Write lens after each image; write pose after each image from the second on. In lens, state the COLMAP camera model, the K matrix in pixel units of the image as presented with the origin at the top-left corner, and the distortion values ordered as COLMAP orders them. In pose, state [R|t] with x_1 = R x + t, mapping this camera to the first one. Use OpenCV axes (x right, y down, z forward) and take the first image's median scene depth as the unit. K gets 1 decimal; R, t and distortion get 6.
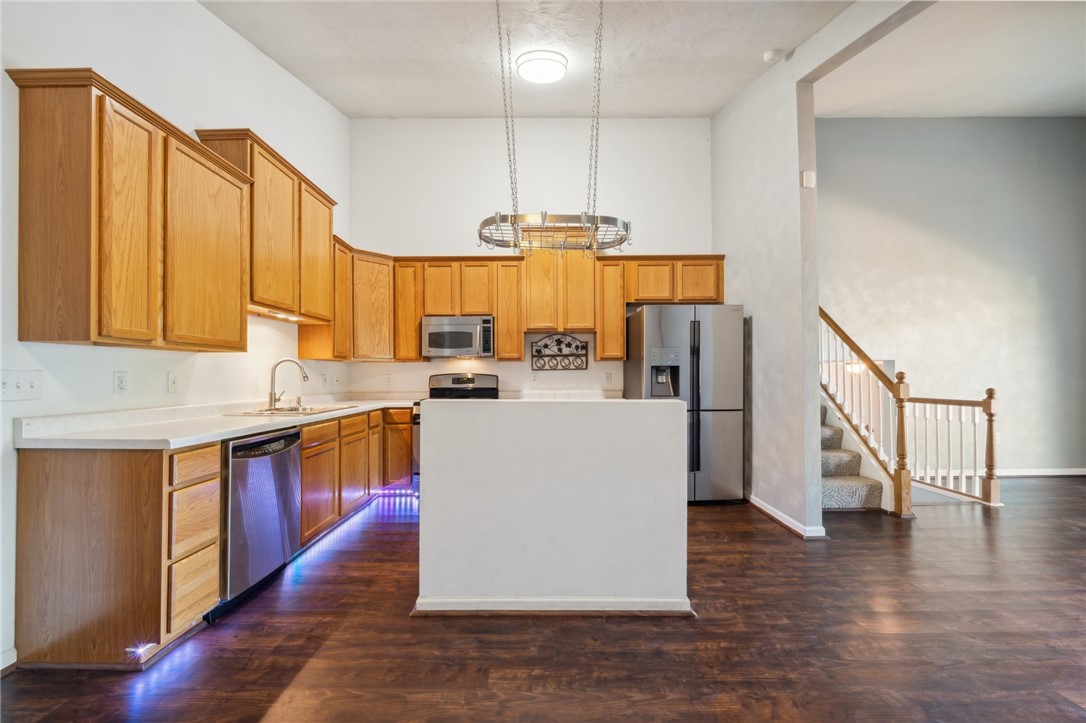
lens RADIAL K [[412.2, 0, 542.5], [0, 412.2, 372.1], [0, 0, 1]] dist [-0.002168, -0.000090]
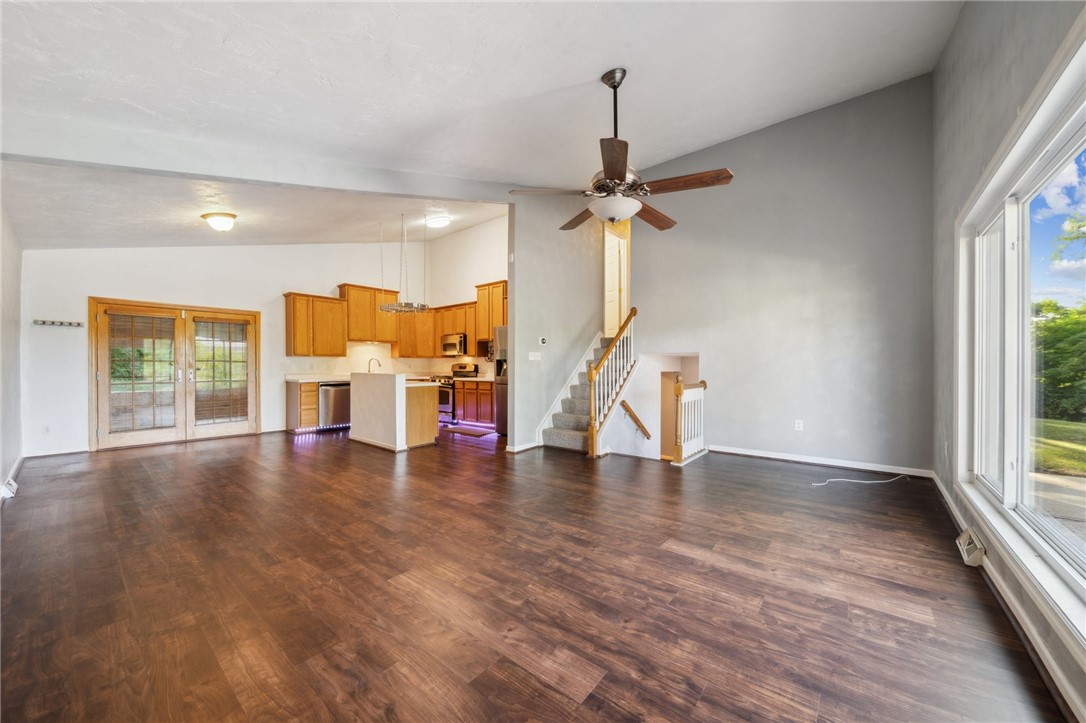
lens RADIAL K [[380.4, 0, 527.4], [0, 380.4, 365.4], [0, 0, 1]] dist [-0.000267, -0.001208]
pose [[0.760910, 0.000585, -0.648857, 1.483059], [0.004035, 0.999976, 0.005634, 0.003230], [0.648845, -0.006905, 0.760890, -0.195578]]
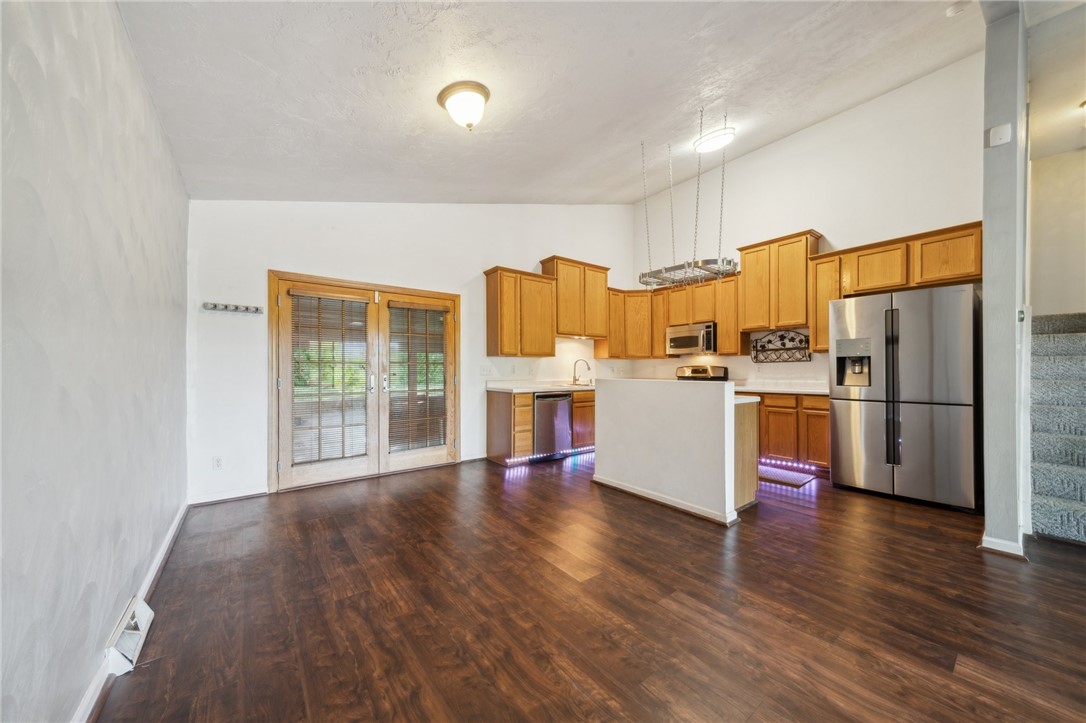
lens RADIAL K [[380.4, 0, 534.3], [0, 380.4, 368.9], [0, 0, 1]] dist [-0.000267, -0.001208]
pose [[0.597093, -0.003145, -0.802166, 0.596353], [0.006971, 0.999975, 0.001269, 0.008968], [0.802142, -0.006350, 0.597100, -0.213498]]
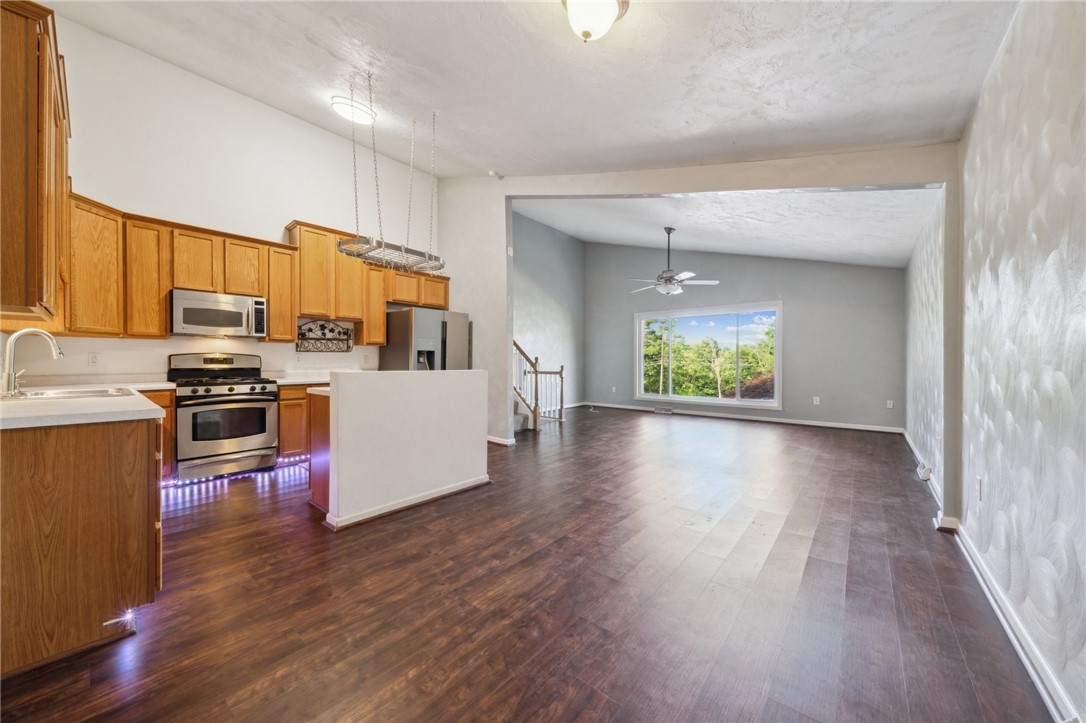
lens RADIAL K [[380.4, 0, 536.4], [0, 380.4, 362.6], [0, 0, 1]] dist [-0.000267, -0.001208]
pose [[0.654056, 0.001751, 0.756444, -0.468810], [-0.012105, 0.999894, 0.008151, 0.011321], [-0.756349, -0.014488, 0.654008, -0.172242]]
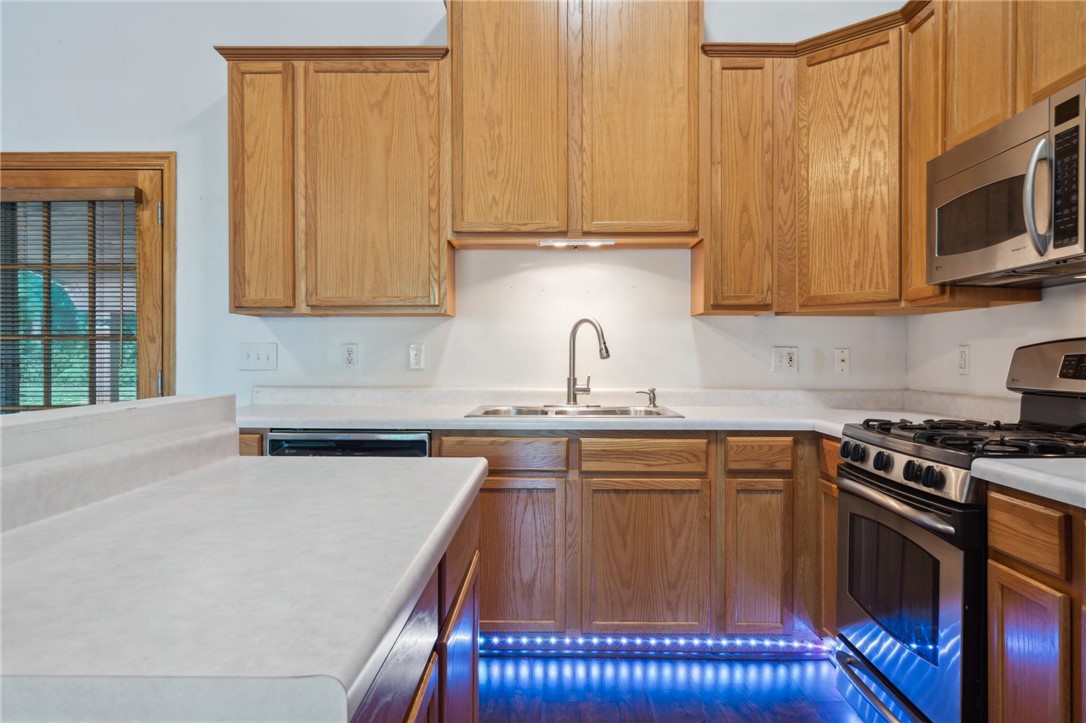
lens RADIAL K [[751.1, 0, 528.4], [0, 751.1, 353.9], [0, 0, 1]] dist [0.023026, 0.001760]
pose [[-0.023577, 0.000098, -0.999722, 0.347341], [0.006374, 0.999980, -0.000052, 0.013746], [0.999702, -0.006373, -0.023577, 0.823637]]
